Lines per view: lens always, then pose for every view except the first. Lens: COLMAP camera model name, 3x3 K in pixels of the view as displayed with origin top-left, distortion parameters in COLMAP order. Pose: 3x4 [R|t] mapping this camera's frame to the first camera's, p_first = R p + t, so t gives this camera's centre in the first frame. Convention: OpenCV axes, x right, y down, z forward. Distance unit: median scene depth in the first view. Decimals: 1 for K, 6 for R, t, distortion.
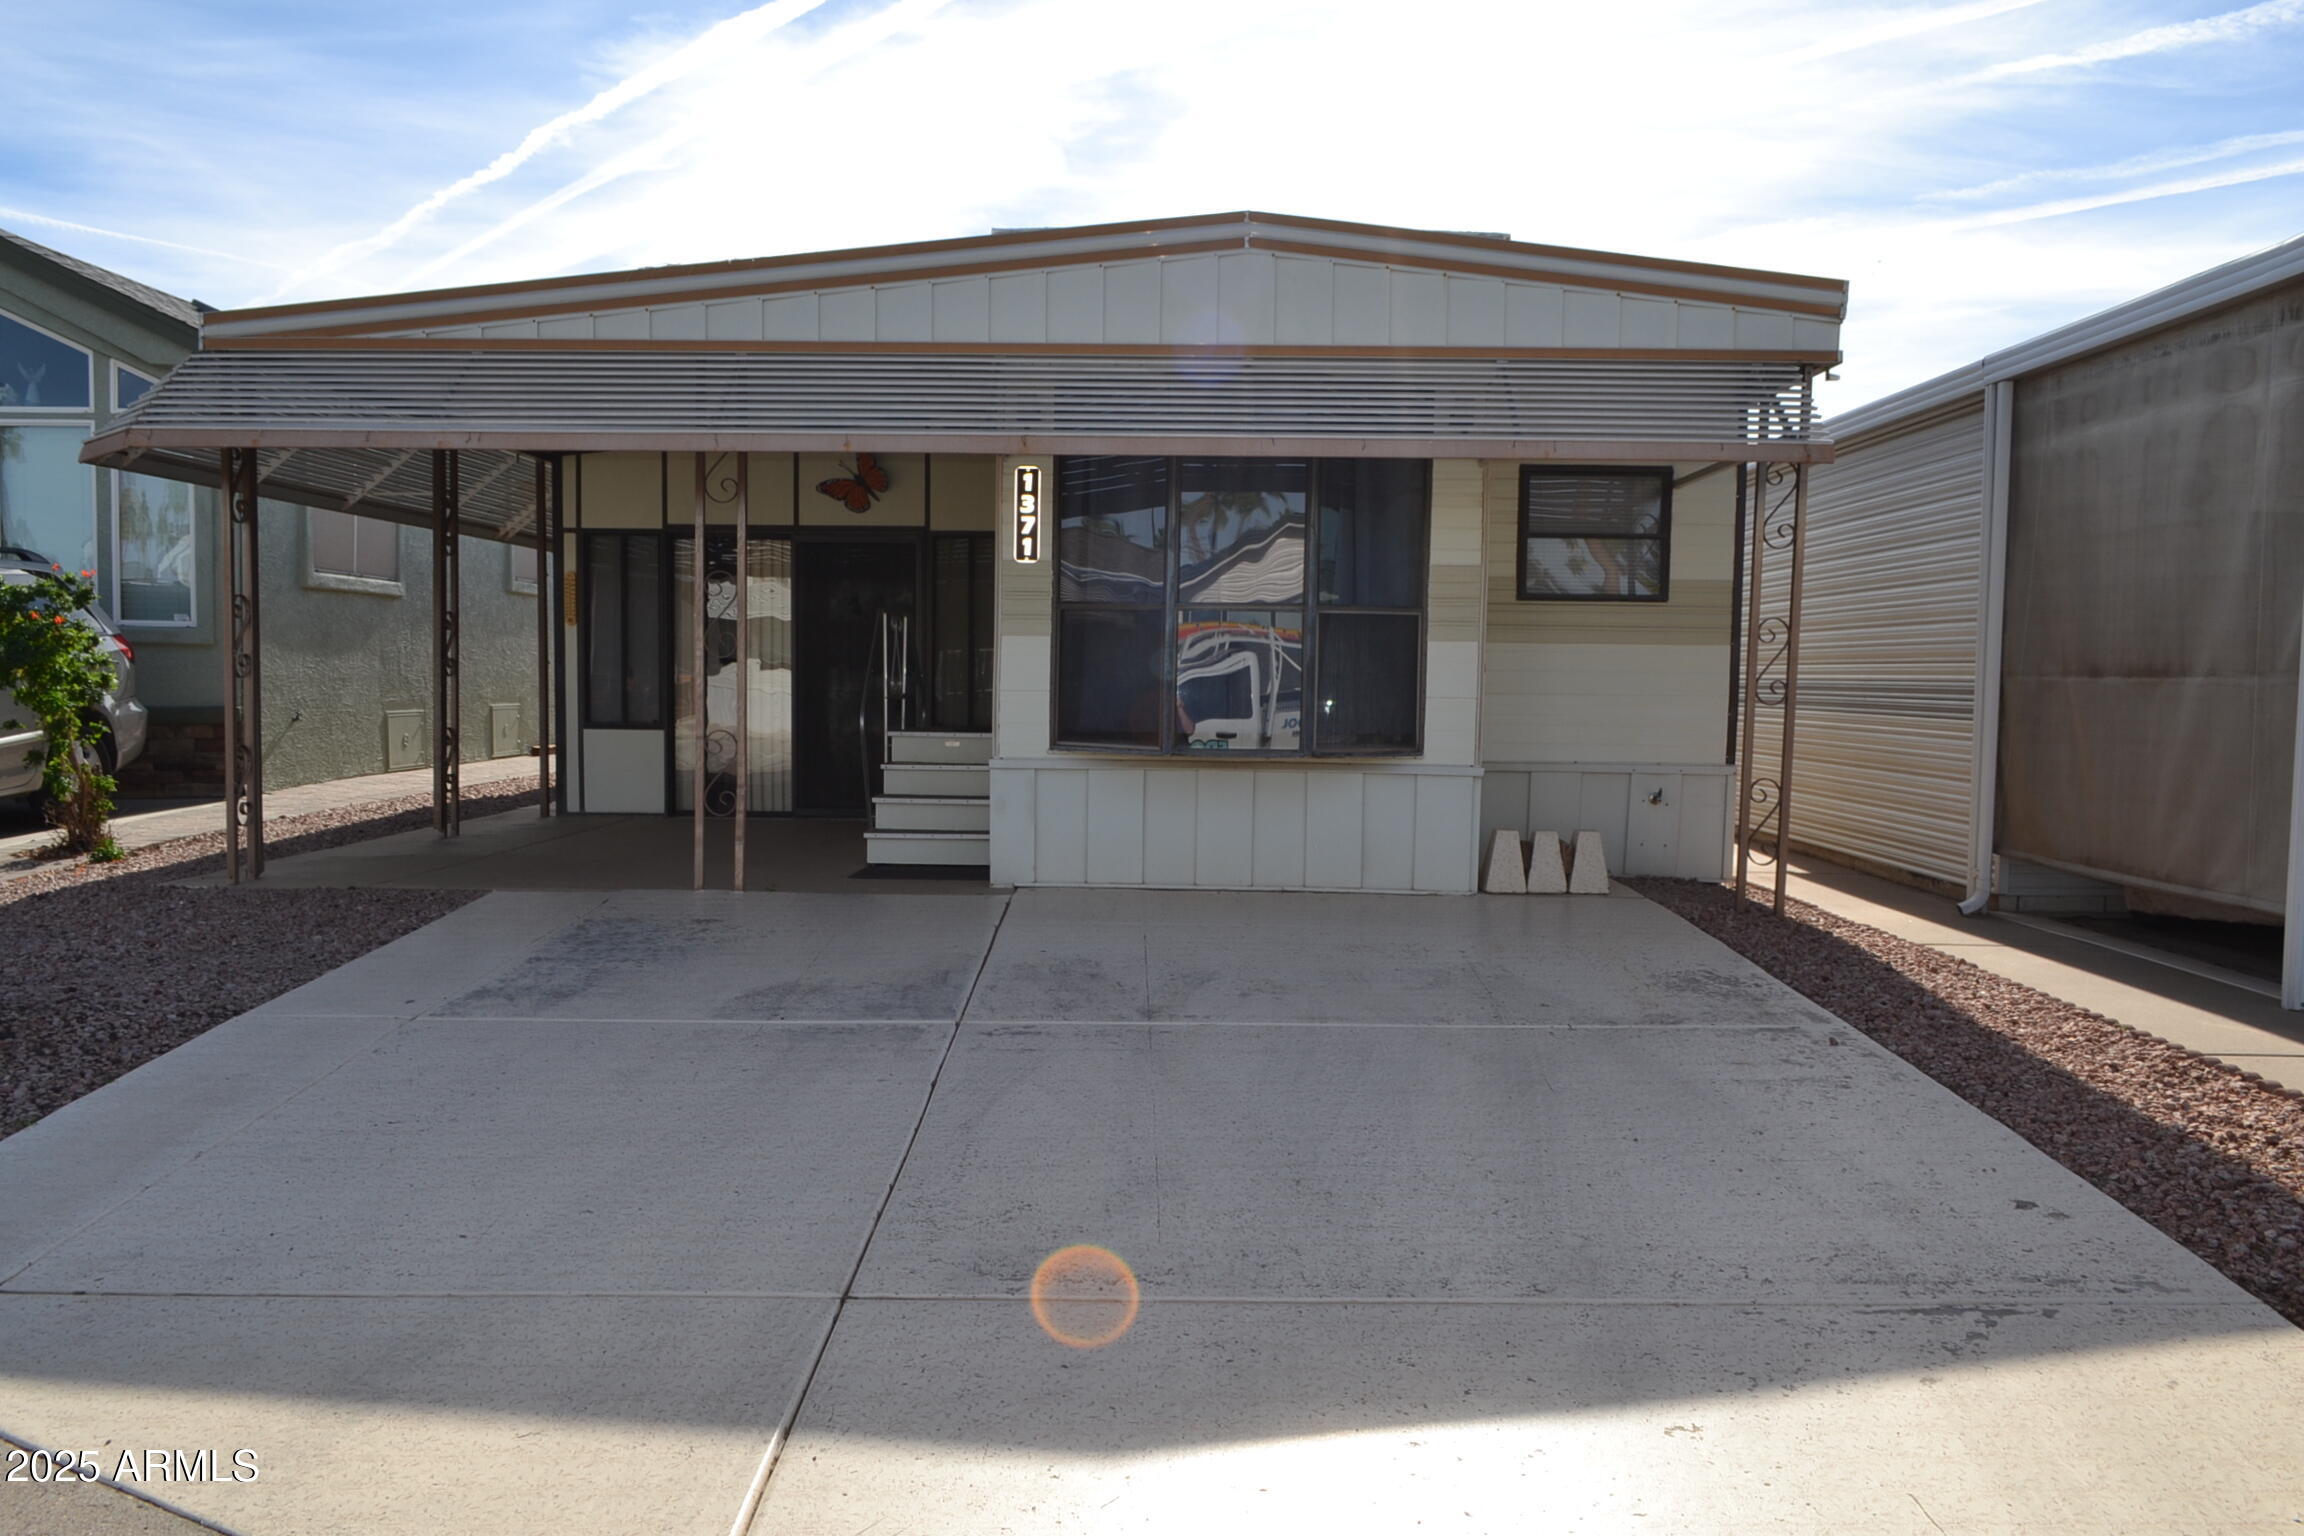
lens RADIAL K [[1832.8, 0, 1152.0], [0, 1832.8, 768.0], [0, 0, 1]] dist [-0.005930, -0.007145]
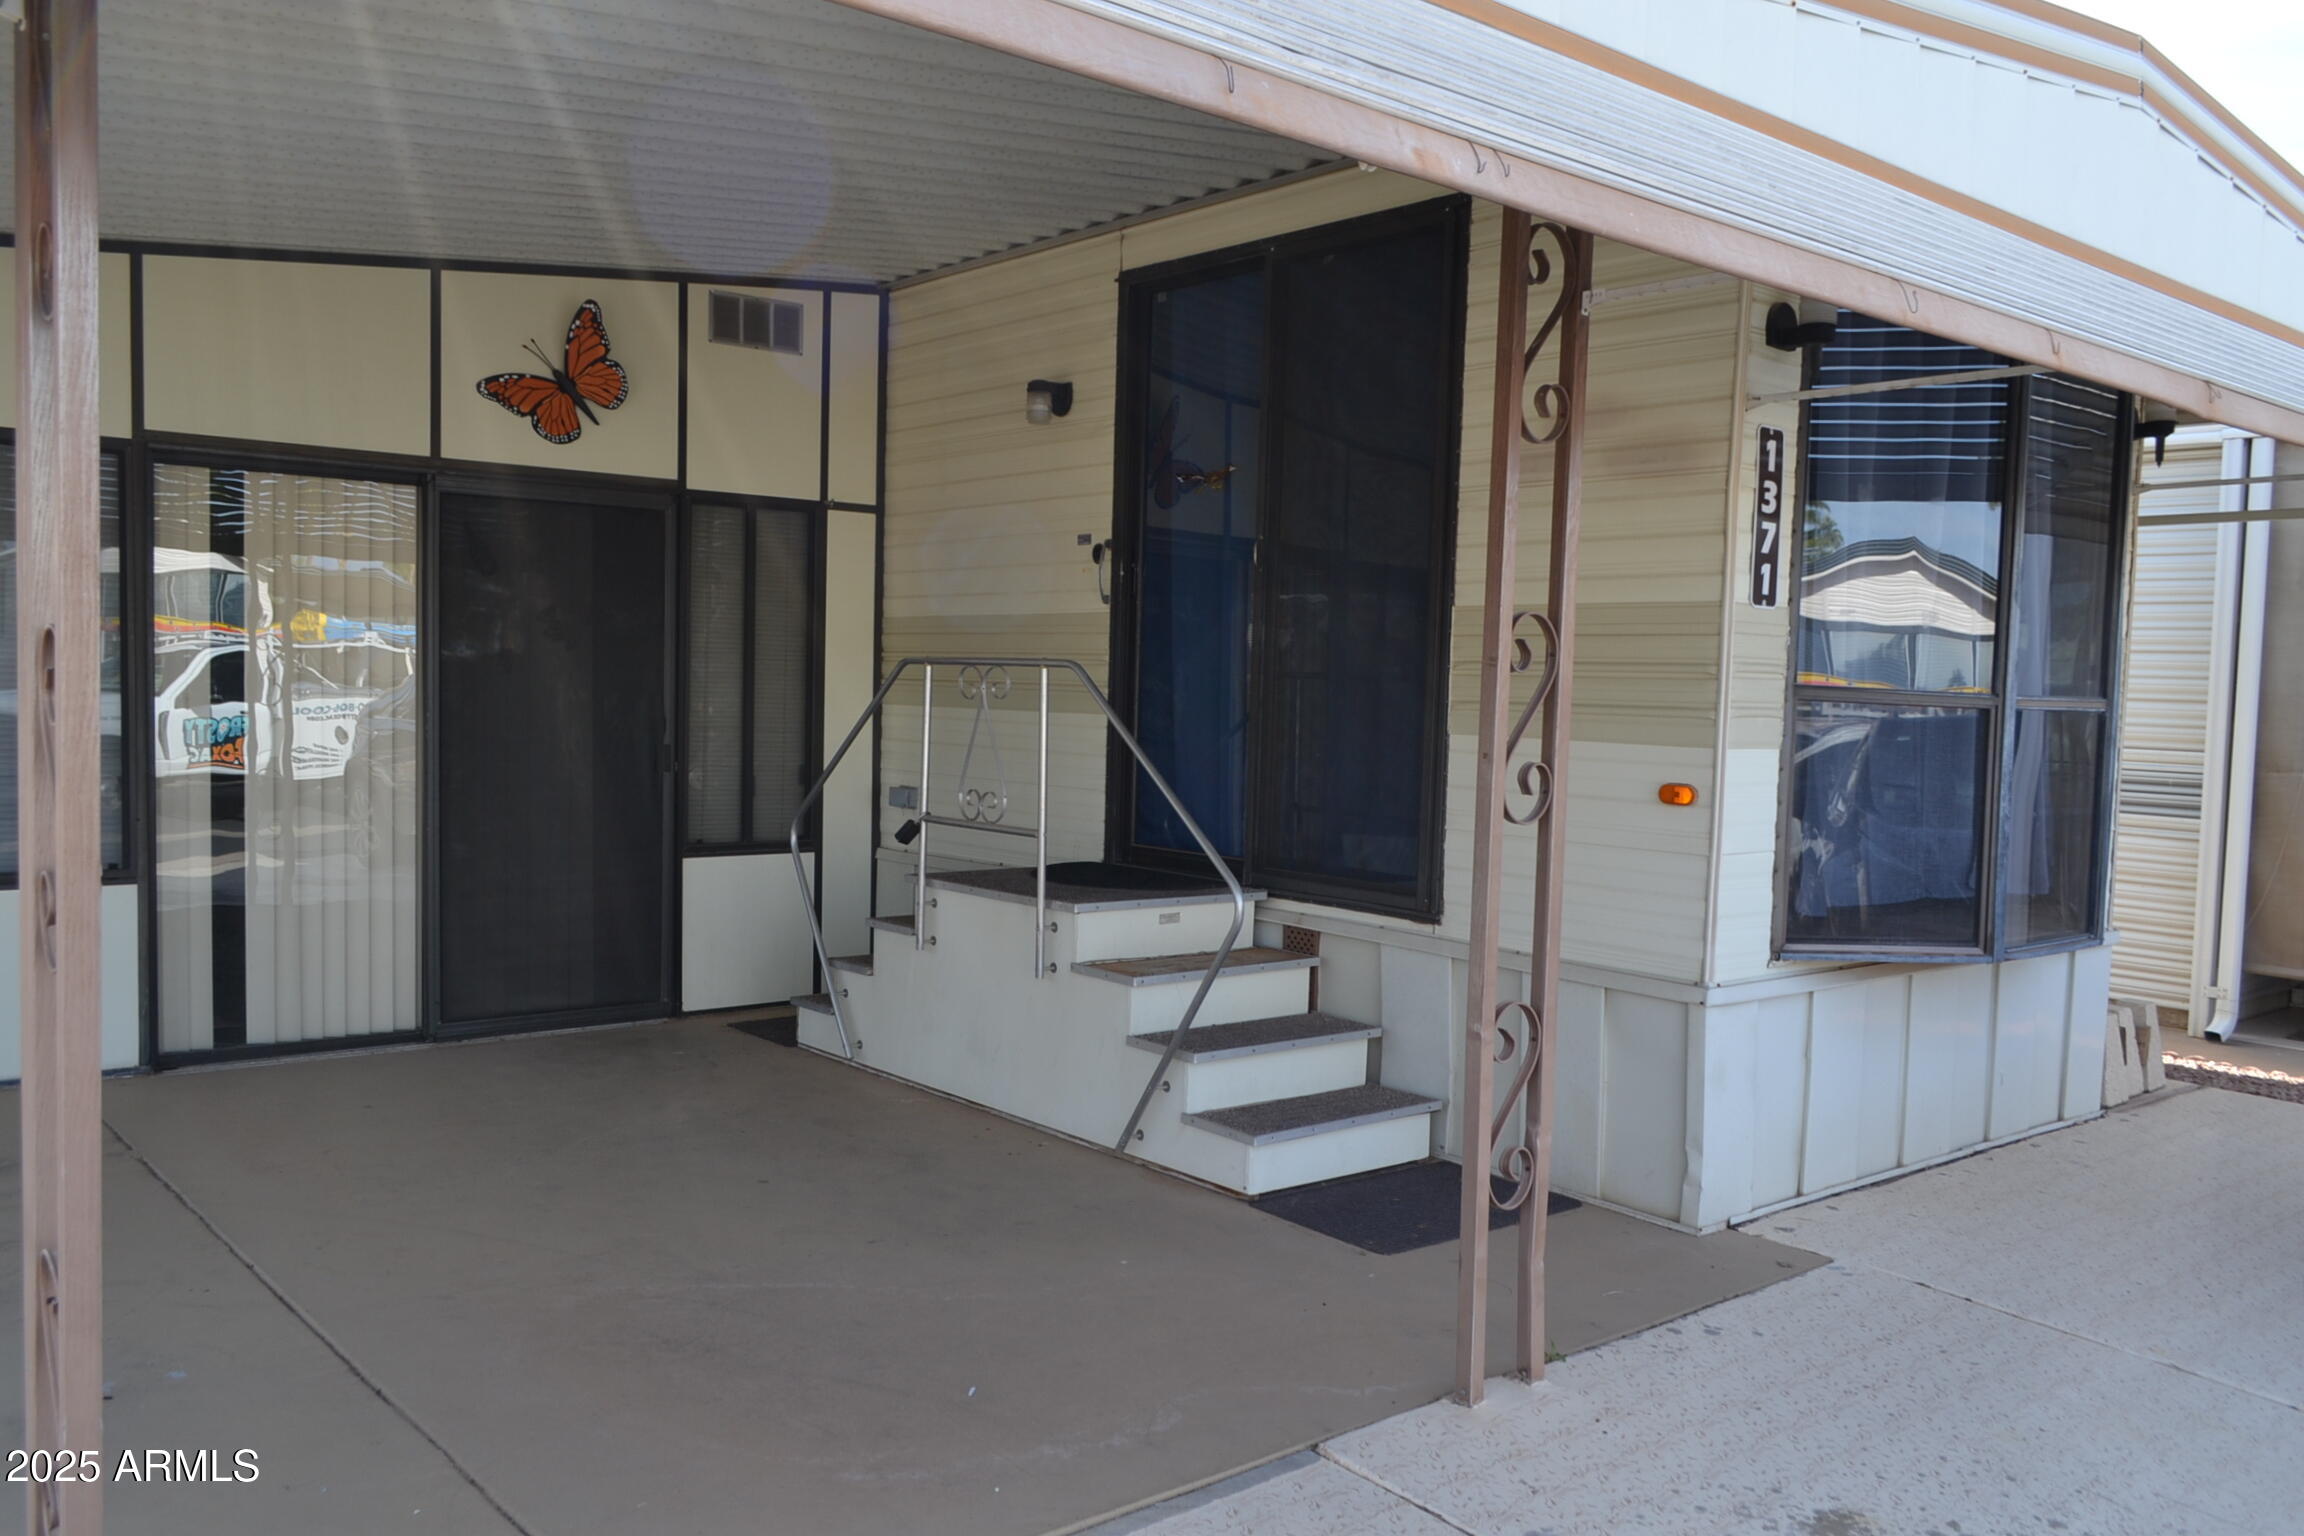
lens RADIAL K [[1832.8, 0, 1152.0], [0, 1832.8, 768.0], [0, 0, 1]] dist [-0.005930, -0.007145]
pose [[0.760460, -0.019707, 0.649085, -0.371517], [0.012394, 0.999798, 0.015834, -0.053520], [-0.649266, -0.003996, 0.760551, 0.495400]]
